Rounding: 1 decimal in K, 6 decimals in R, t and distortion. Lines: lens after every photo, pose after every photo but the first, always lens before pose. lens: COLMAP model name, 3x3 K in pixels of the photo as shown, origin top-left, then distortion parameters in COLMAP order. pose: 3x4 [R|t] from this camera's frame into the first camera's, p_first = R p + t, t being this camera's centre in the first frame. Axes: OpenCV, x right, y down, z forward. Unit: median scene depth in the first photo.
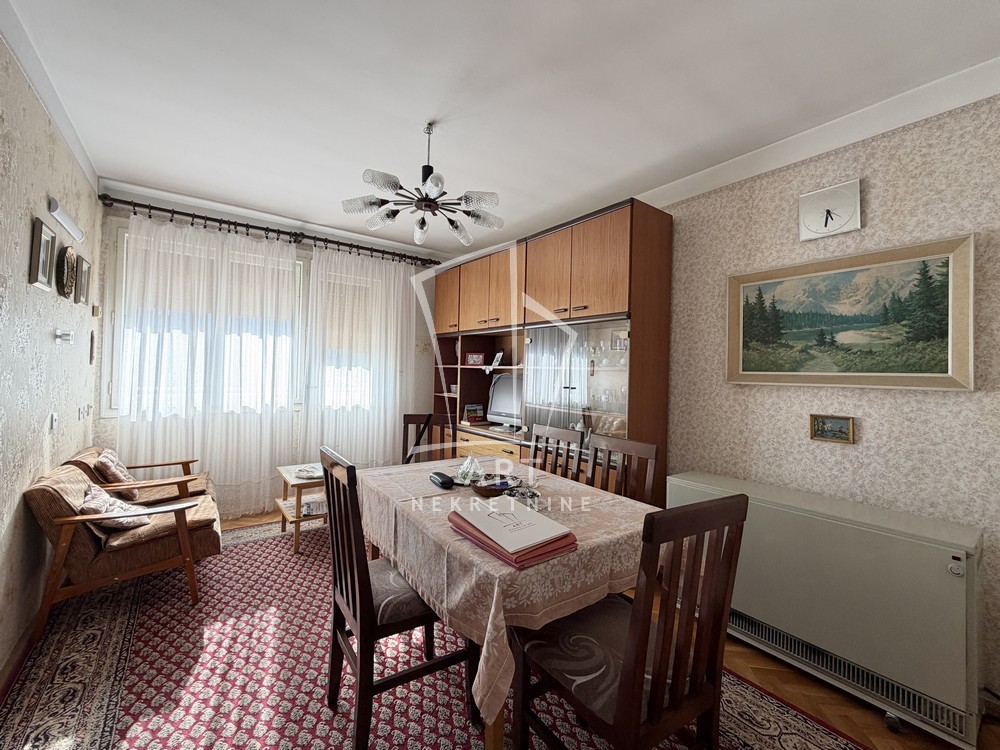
lens RADIAL K [[402.1, 0, 496.8], [0, 402.1, 368.1], [0, 0, 1]] dist [-0.002248, 0.000406]
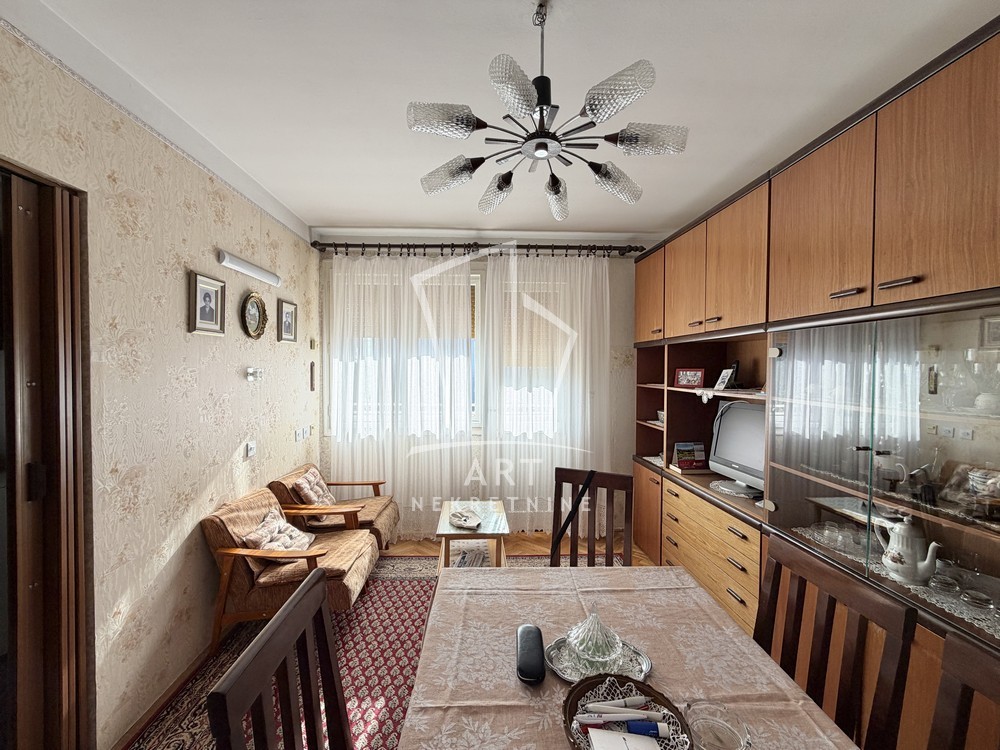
lens RADIAL K [[402.1, 0, 491.5], [0, 402.1, 378.3], [0, 0, 1]] dist [-0.002248, 0.000406]
pose [[0.828924, -0.008884, -0.559291, 0.062773], [0.019659, 0.999719, 0.013257, -0.046241], [0.559016, -0.021984, 0.828866, 0.298922]]
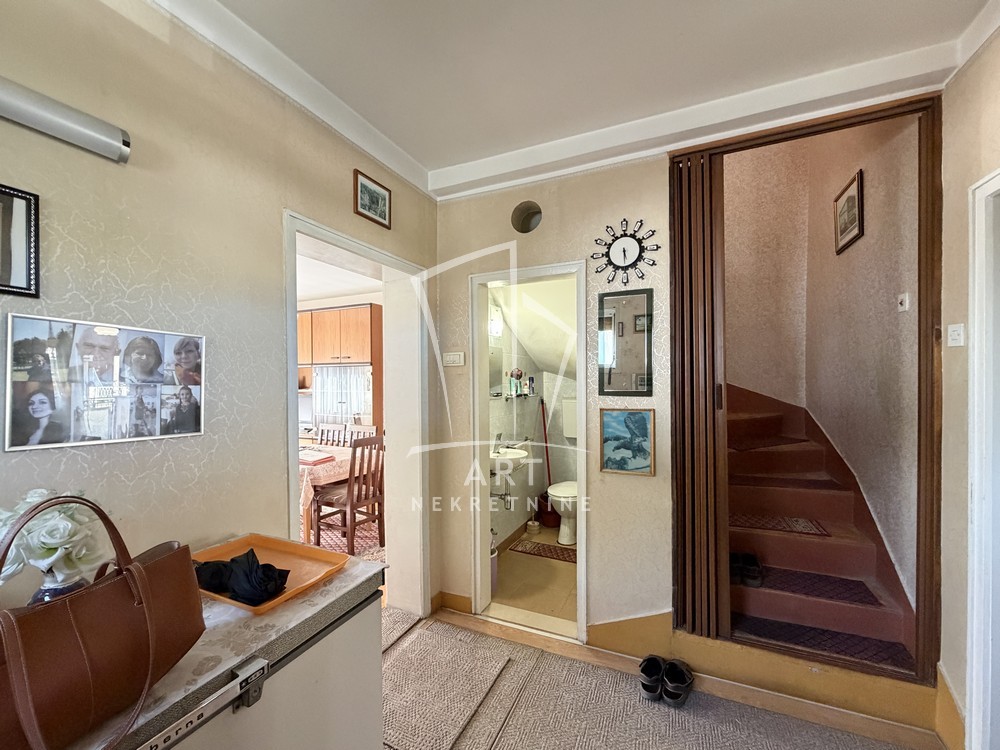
lens RADIAL K [[402.1, 0, 495.3], [0, 402.1, 377.4], [0, 0, 1]] dist [-0.002248, 0.000406]
pose [[0.878022, -0.030906, 0.477621, -0.056132], [0.025654, 0.999517, 0.017516, -0.065035], [-0.477932, -0.003127, 0.878391, -0.754437]]
